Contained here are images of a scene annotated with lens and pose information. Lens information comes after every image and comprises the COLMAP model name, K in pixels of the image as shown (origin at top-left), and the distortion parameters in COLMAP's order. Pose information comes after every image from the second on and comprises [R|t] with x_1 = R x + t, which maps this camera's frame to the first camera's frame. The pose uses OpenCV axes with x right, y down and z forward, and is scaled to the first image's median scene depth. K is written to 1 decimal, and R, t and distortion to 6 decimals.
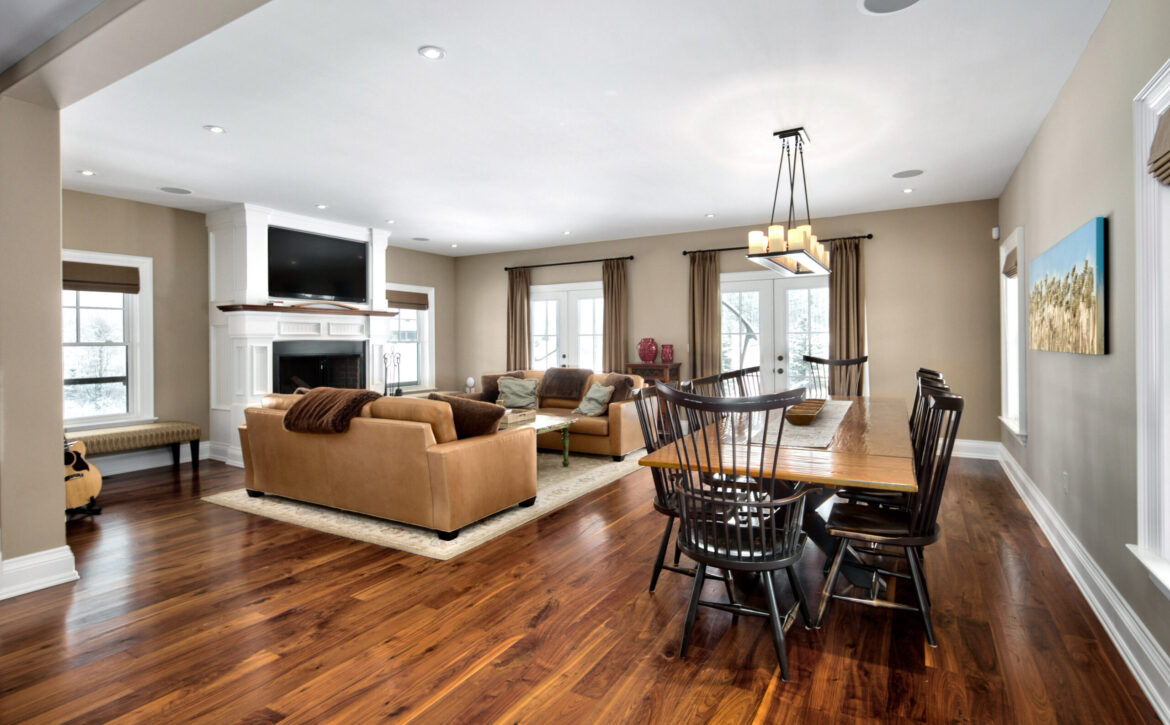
lens RADIAL K [[564.2, 0, 585.8], [0, 564.2, 343.8], [0, 0, 1]] dist [0.000553, -0.000174]
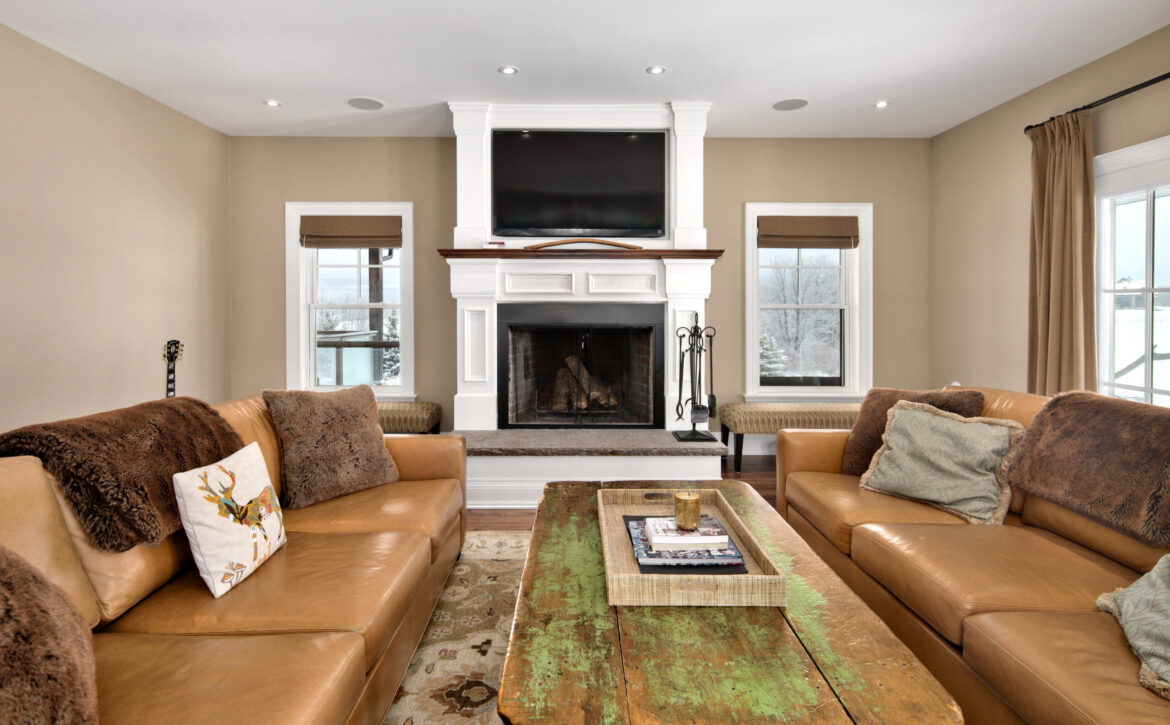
lens RADIAL K [[568.8, 0, 585.1], [0, 568.8, 315.0], [0, 0, 1]] dist [-0.000051, -0.000732]
pose [[0.511420, 0.017088, -0.859161, 0.064990], [-0.009971, 0.999853, 0.013951, -0.000627], [0.859273, 0.001432, 0.511515, 0.645427]]
